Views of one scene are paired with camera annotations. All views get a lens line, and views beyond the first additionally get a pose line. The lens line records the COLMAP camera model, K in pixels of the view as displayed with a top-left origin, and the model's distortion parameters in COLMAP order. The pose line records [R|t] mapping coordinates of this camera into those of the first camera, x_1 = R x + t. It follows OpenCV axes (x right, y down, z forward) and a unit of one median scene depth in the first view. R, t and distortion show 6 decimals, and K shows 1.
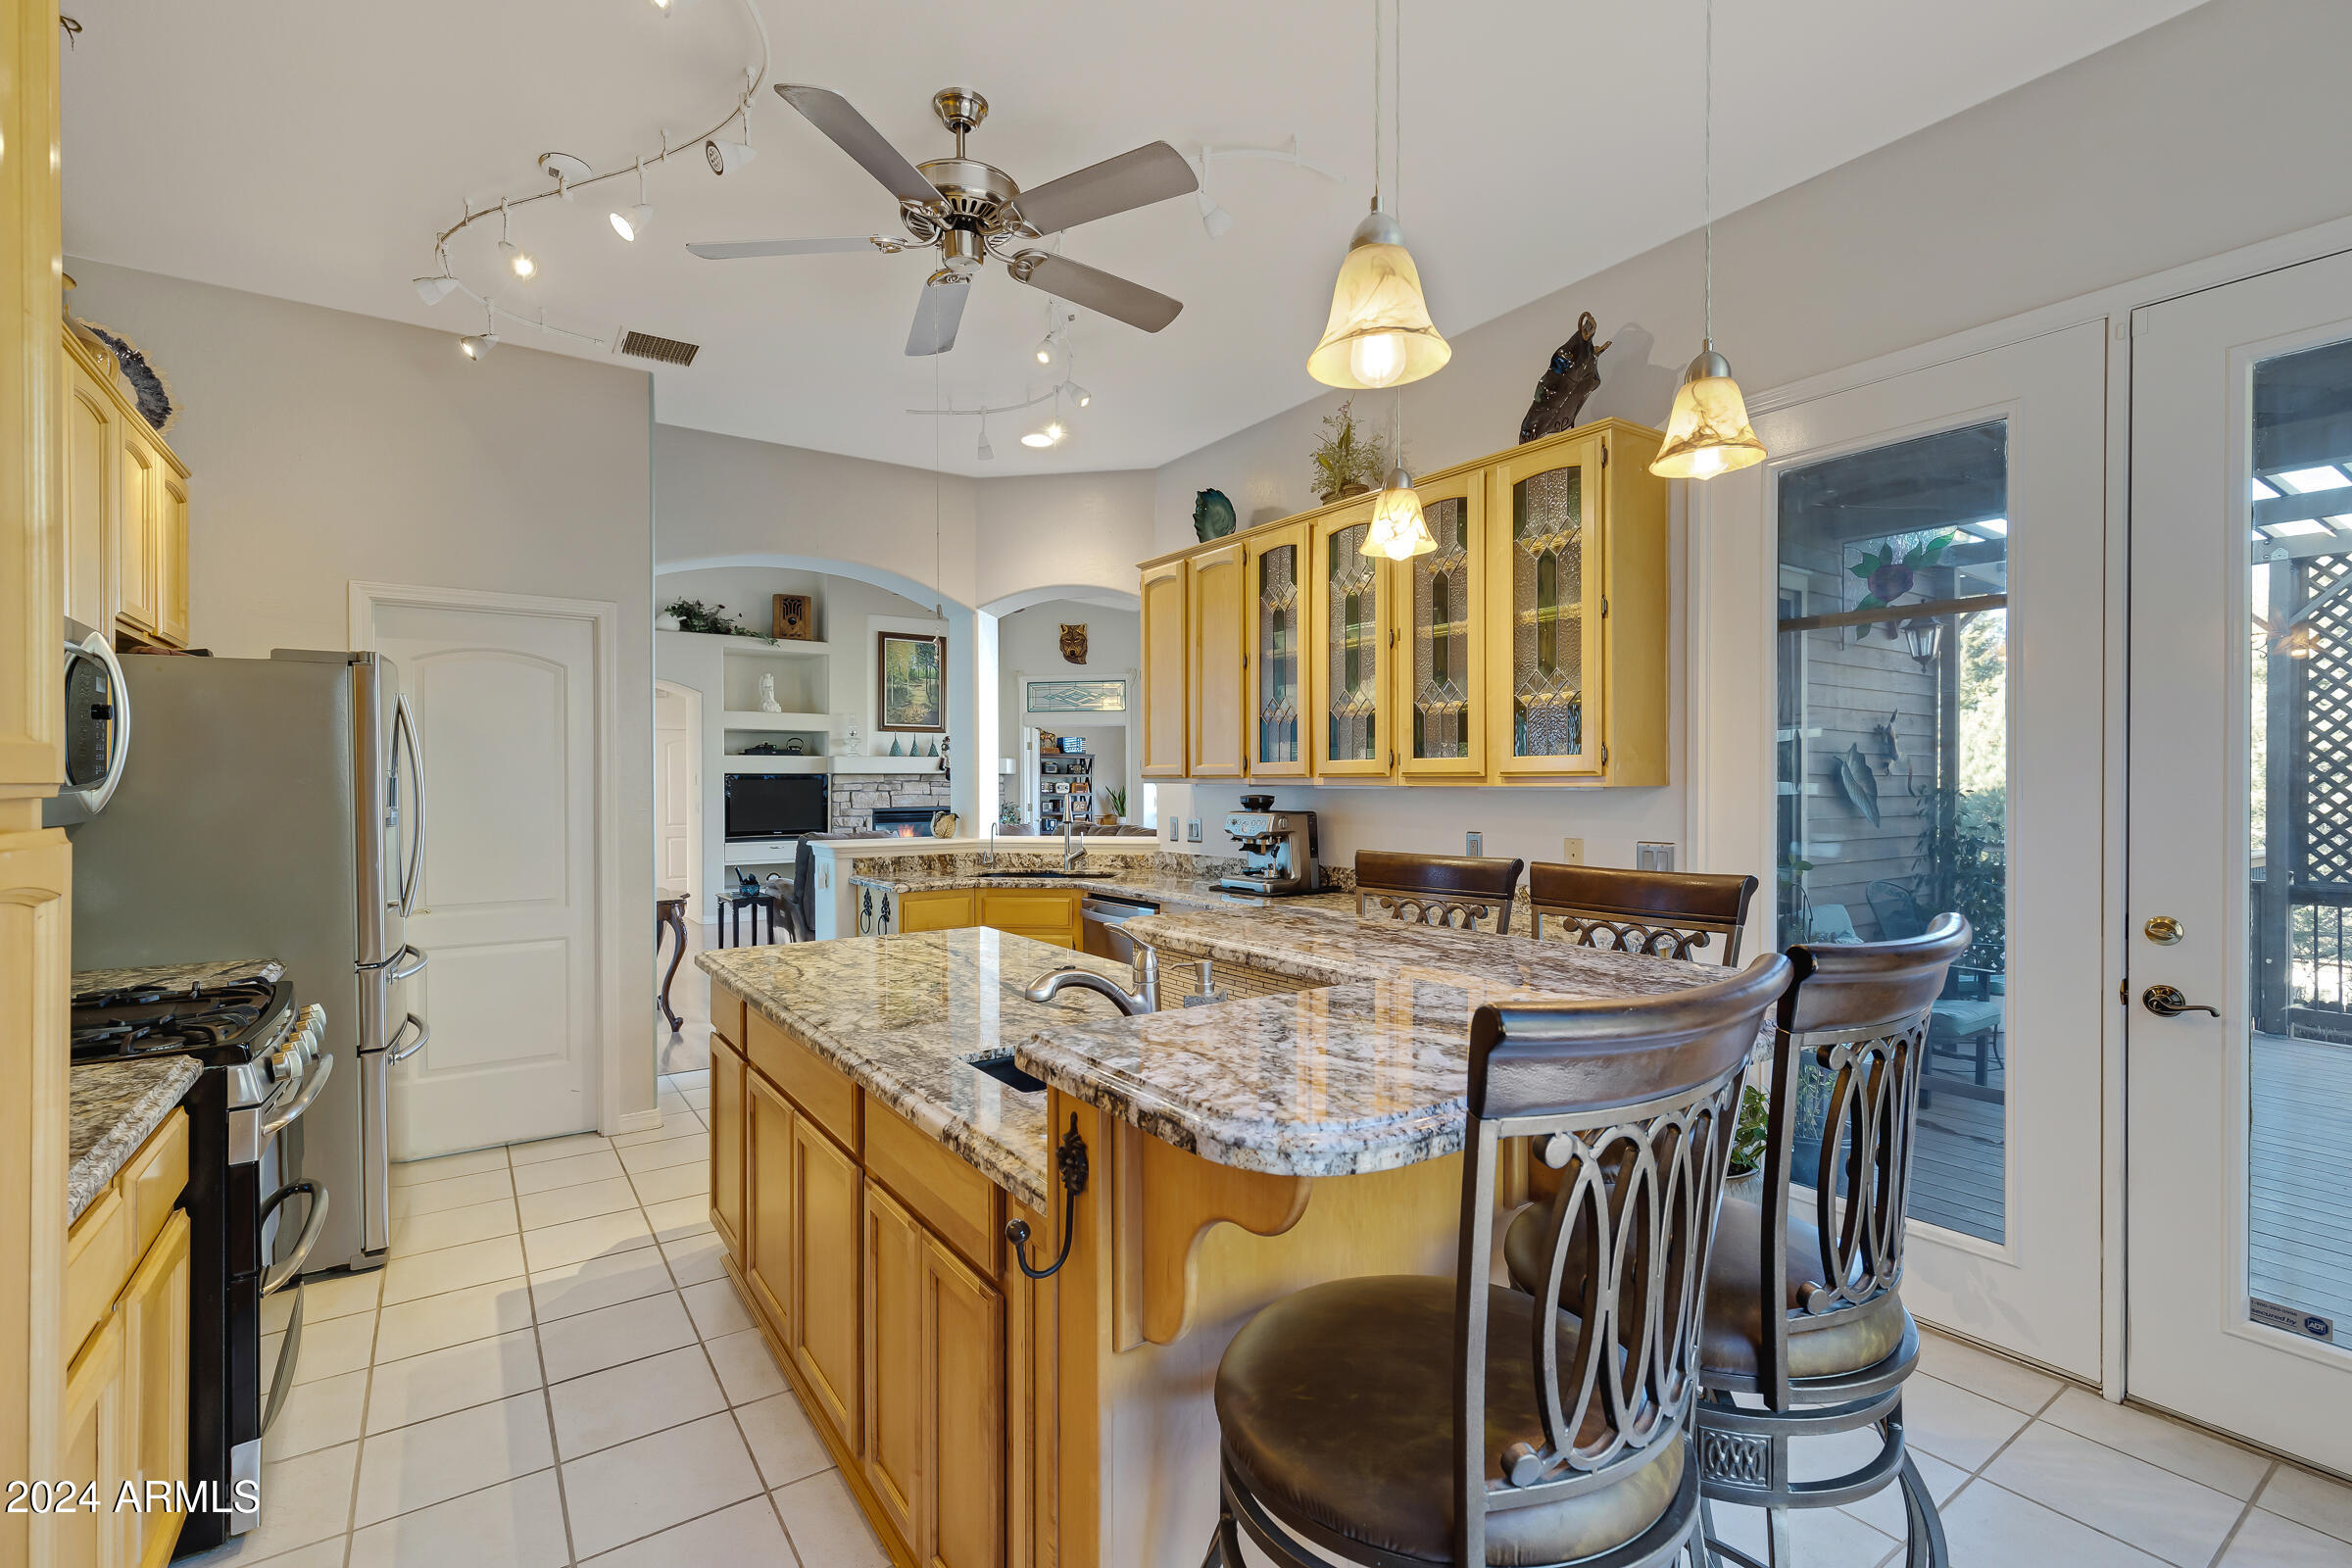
lens RADIAL K [[1050.2, 0, 1176.0], [0, 1050.2, 784.0], [0, 0, 1]] dist [0.002468, 0.000189]
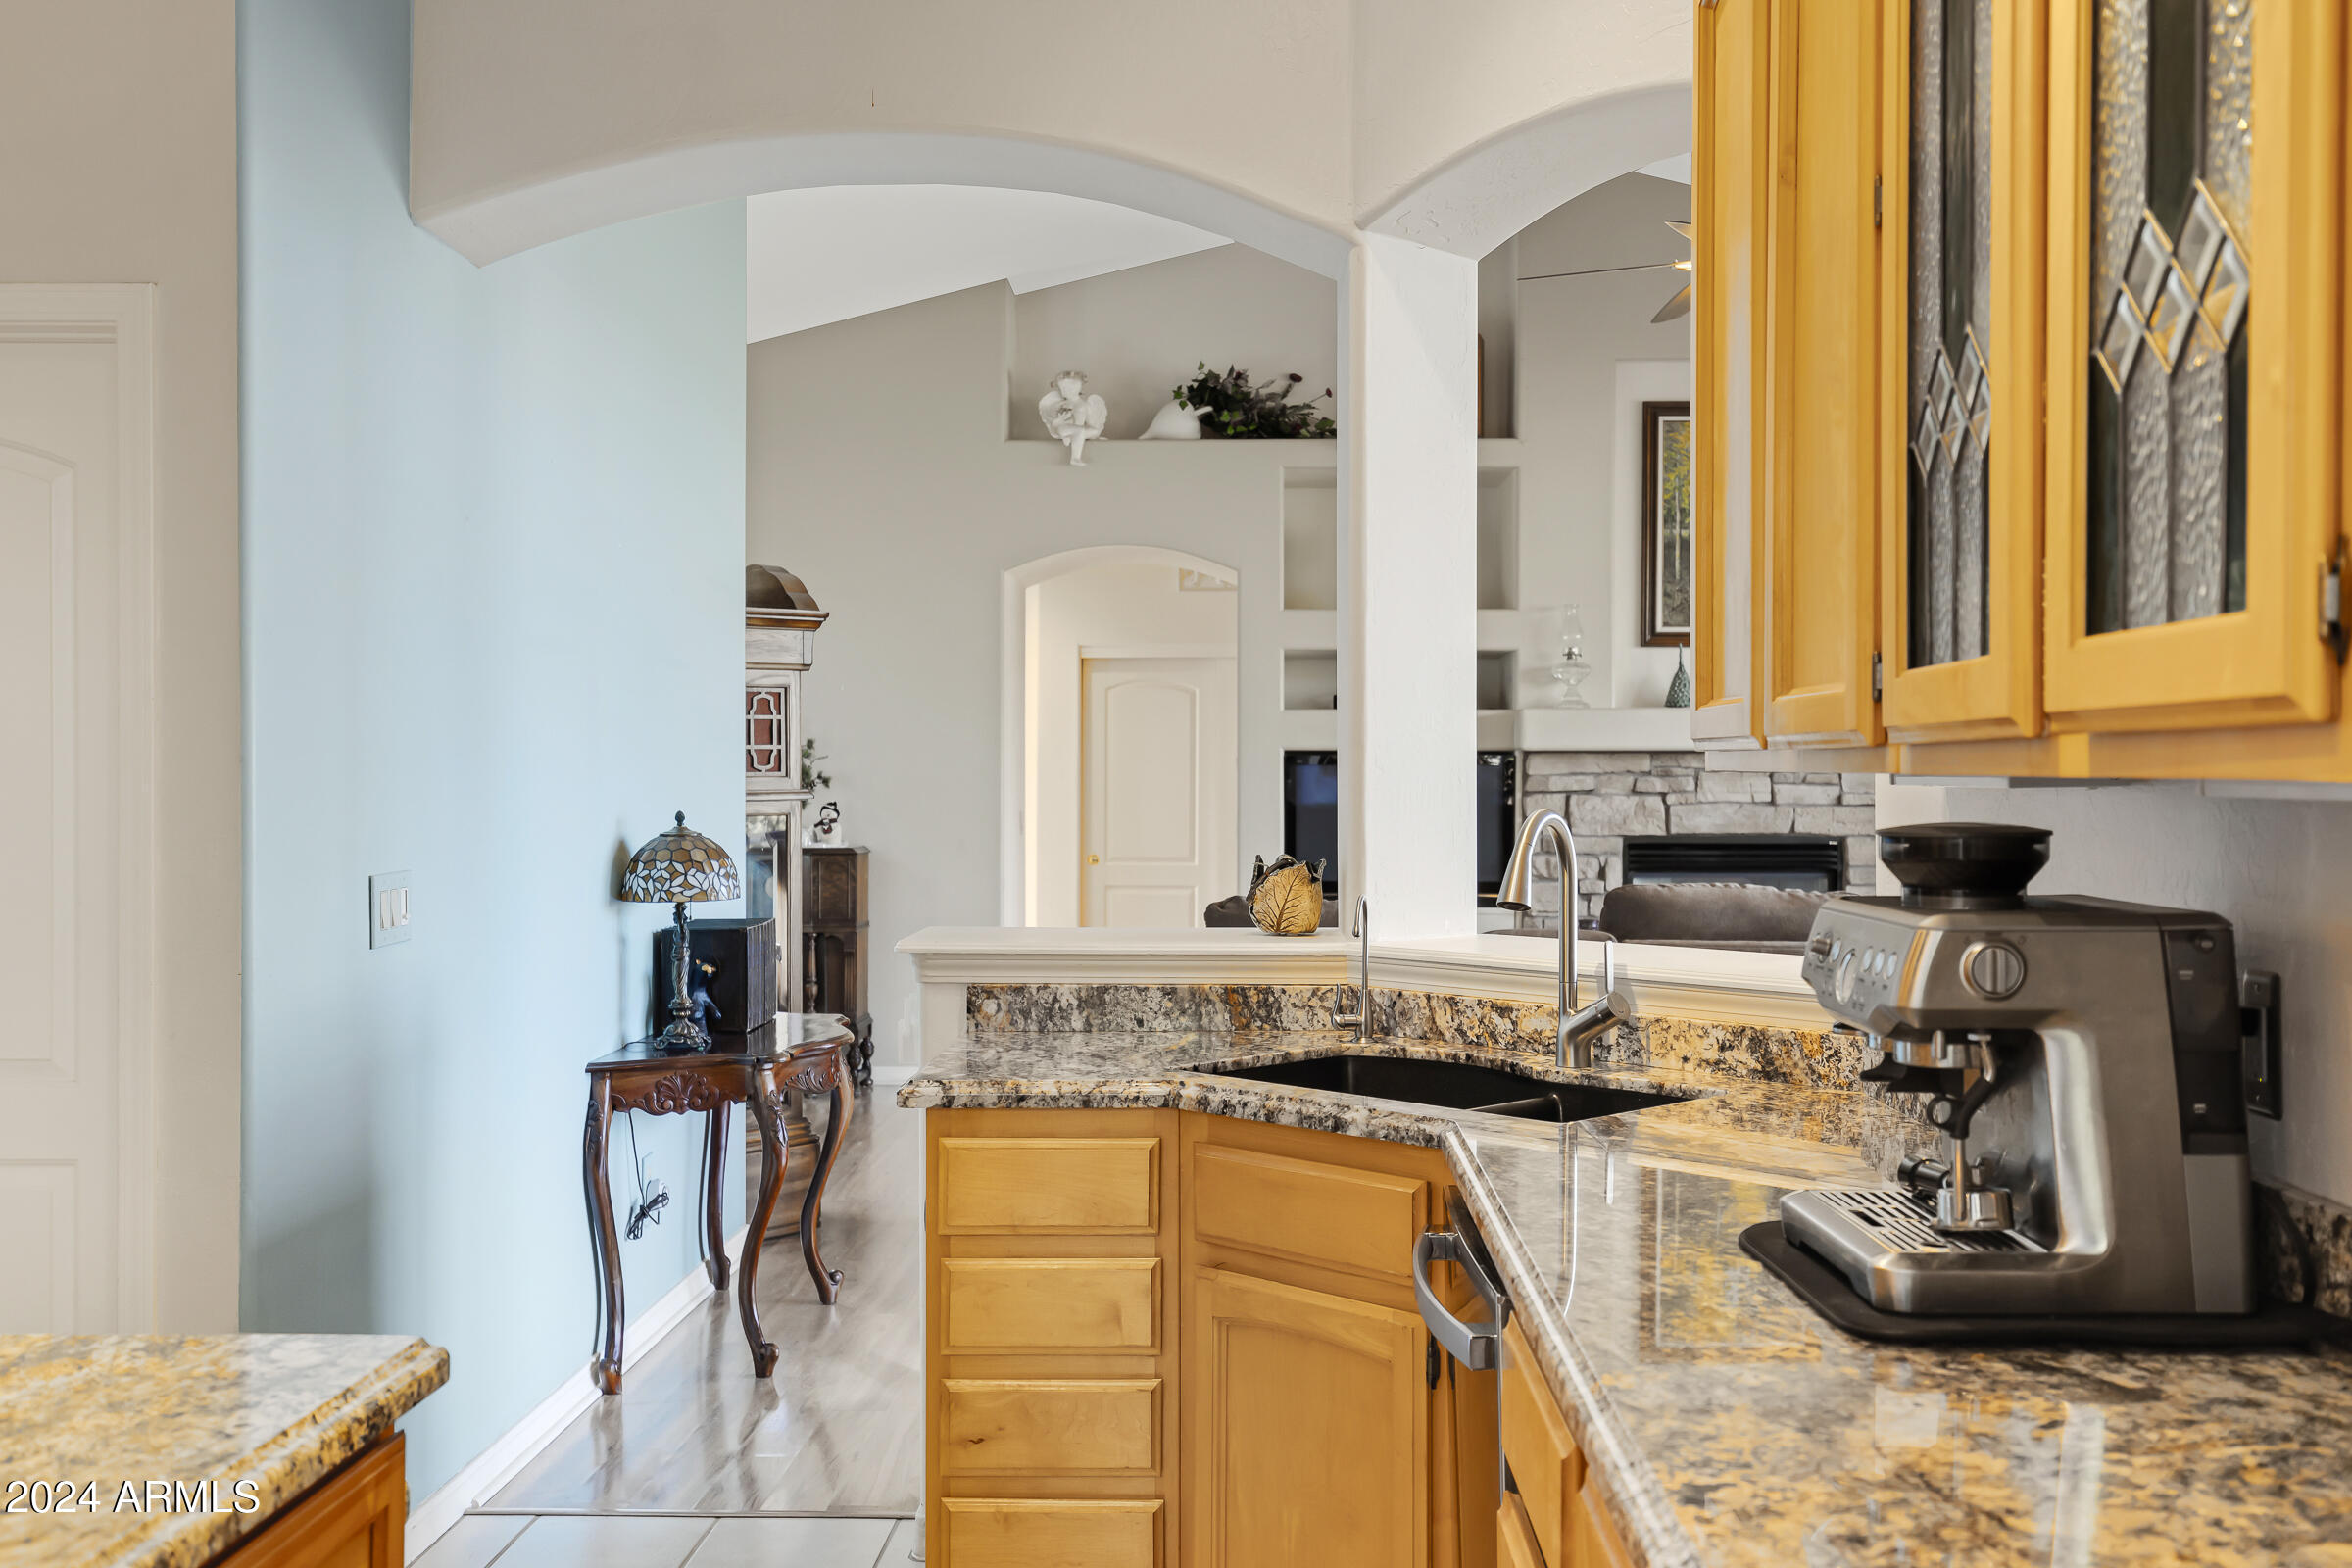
lens RADIAL K [[2189.1, 0, 1176.0], [0, 2189.1, 784.0], [0, 0, 1]] dist [0.041347, 0.002246]
pose [[0.799522, 0.006852, -0.600598, 0.204398], [-0.005310, 0.999976, 0.004340, 0.000788], [0.600613, -0.000281, 0.799540, 0.509017]]
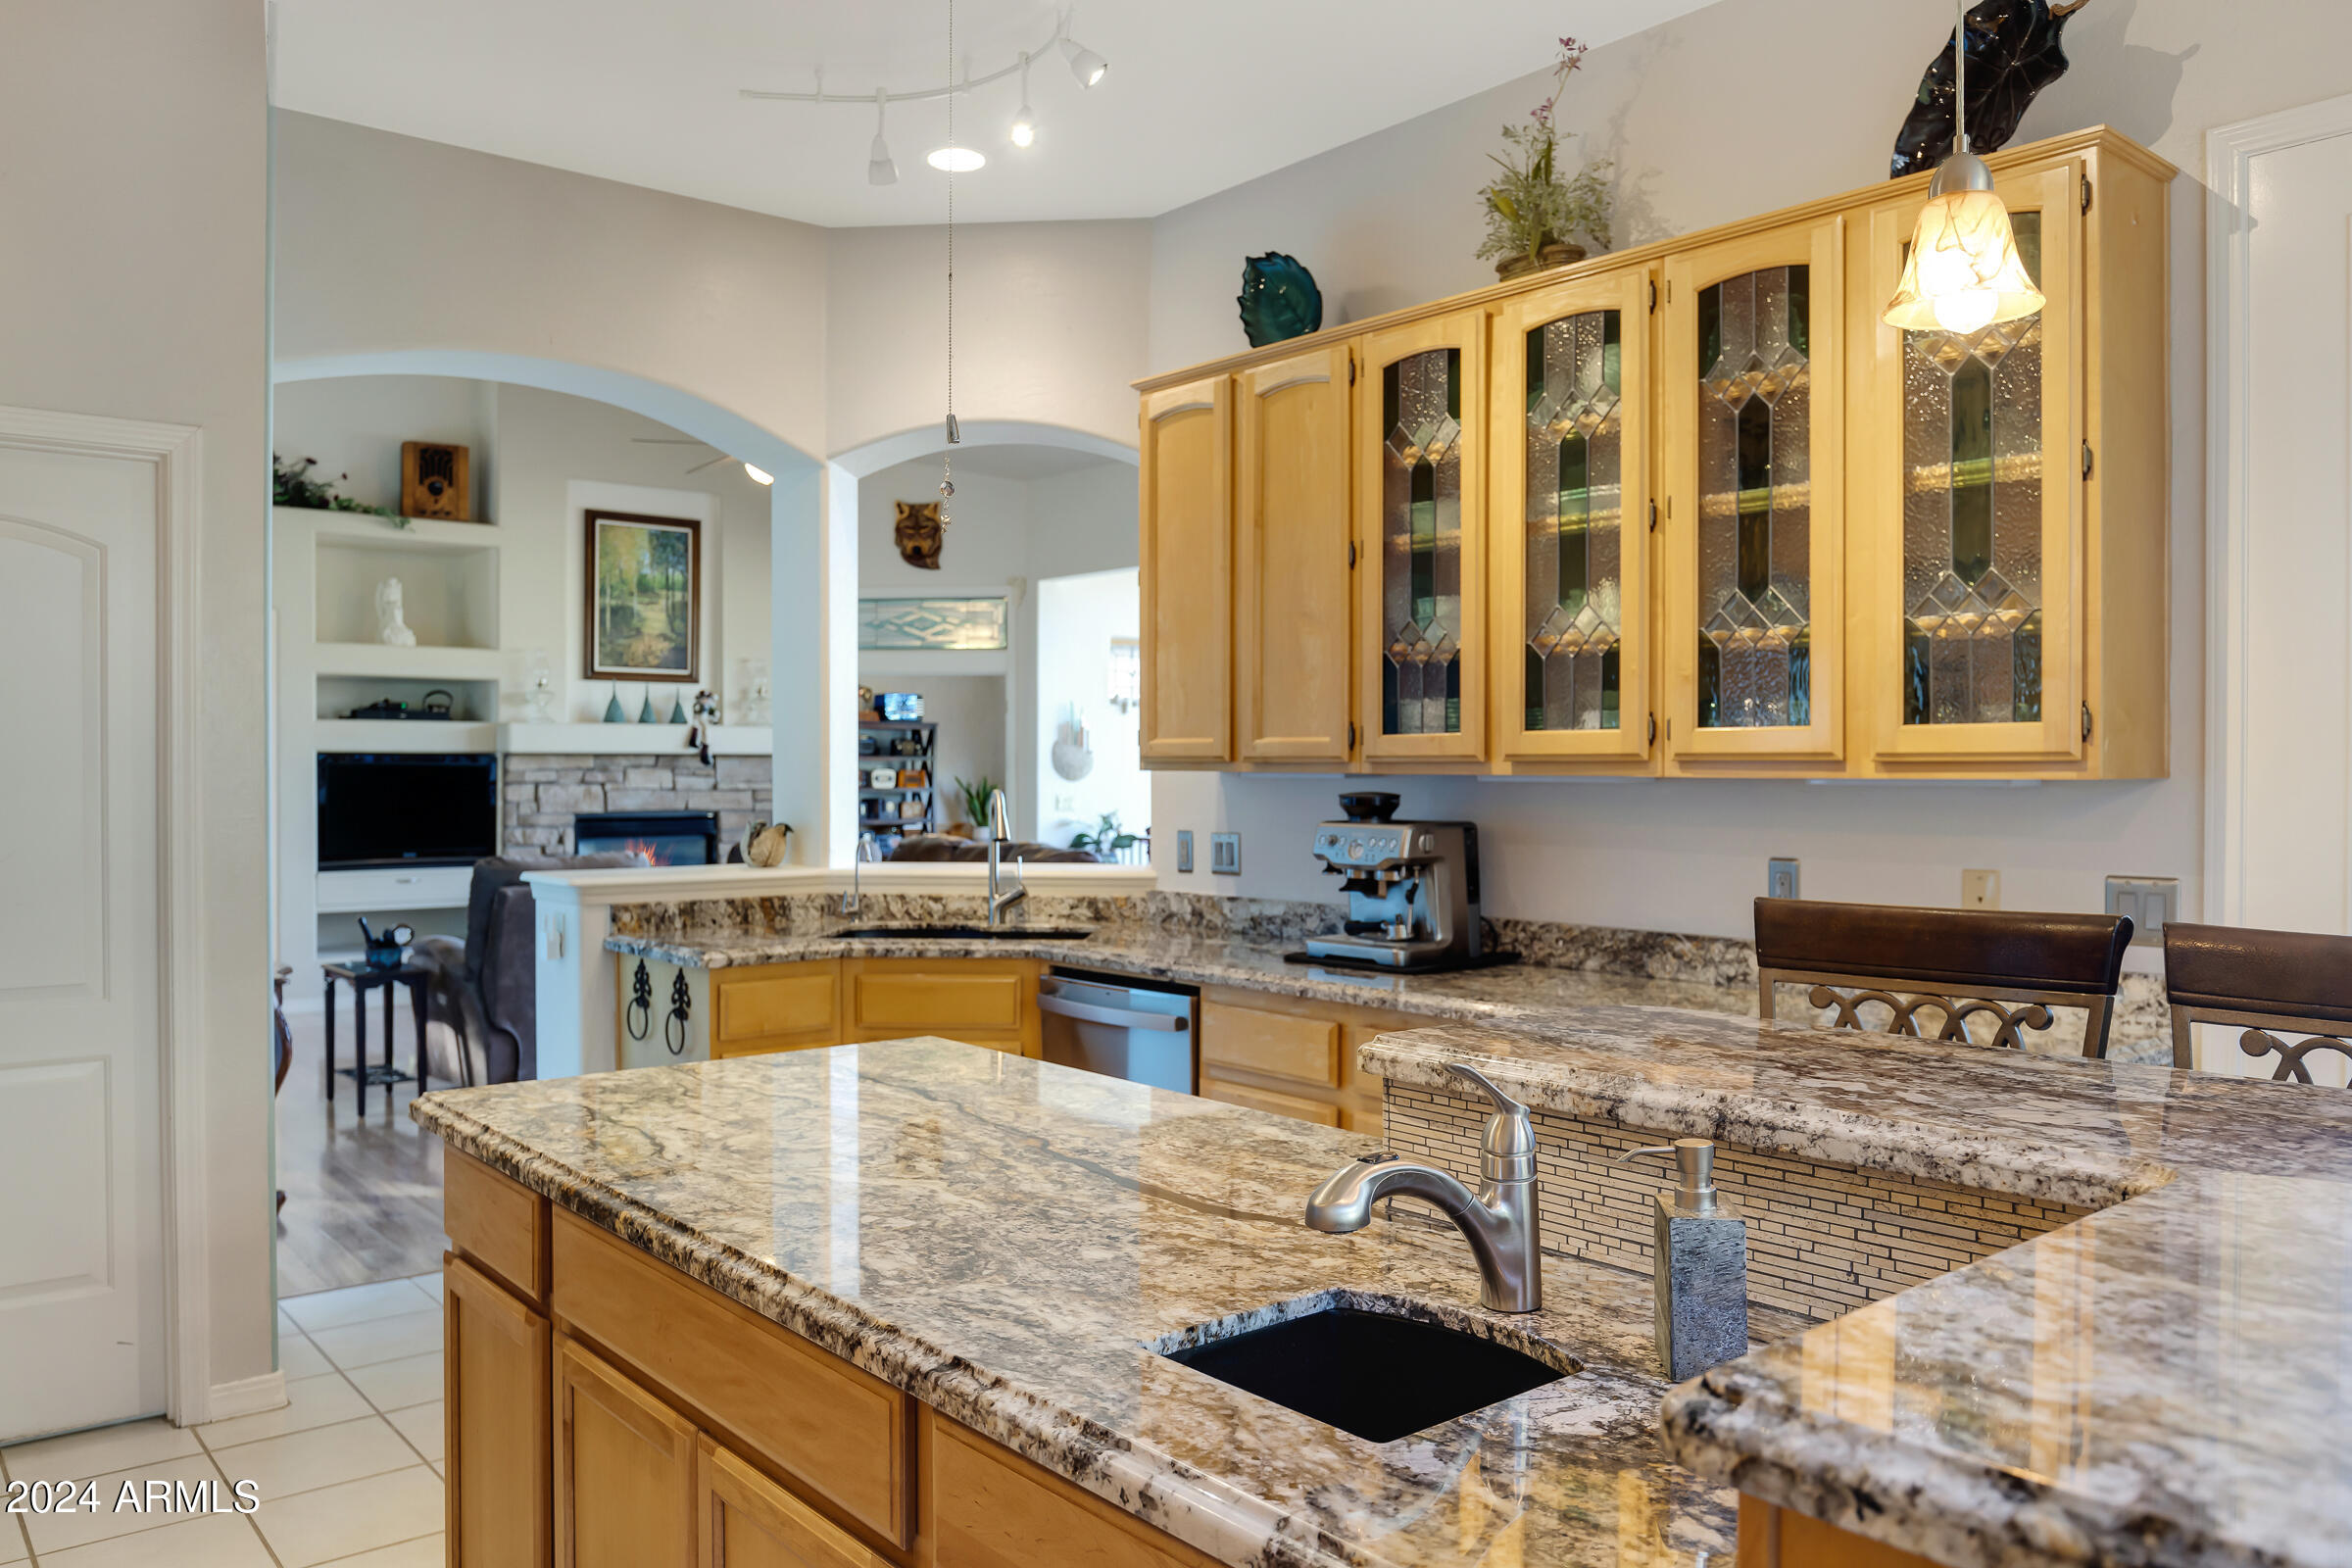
lens RADIAL K [[1697.5, 0, 1176.0], [0, 1697.5, 784.0], [0, 0, 1]] dist [-0.033210, -0.000260]
pose [[0.995849, 0.002827, 0.090976, -0.102186], [-0.003401, 0.999975, 0.006160, 0.000627], [-0.090956, -0.006444, 0.995834, 0.093980]]
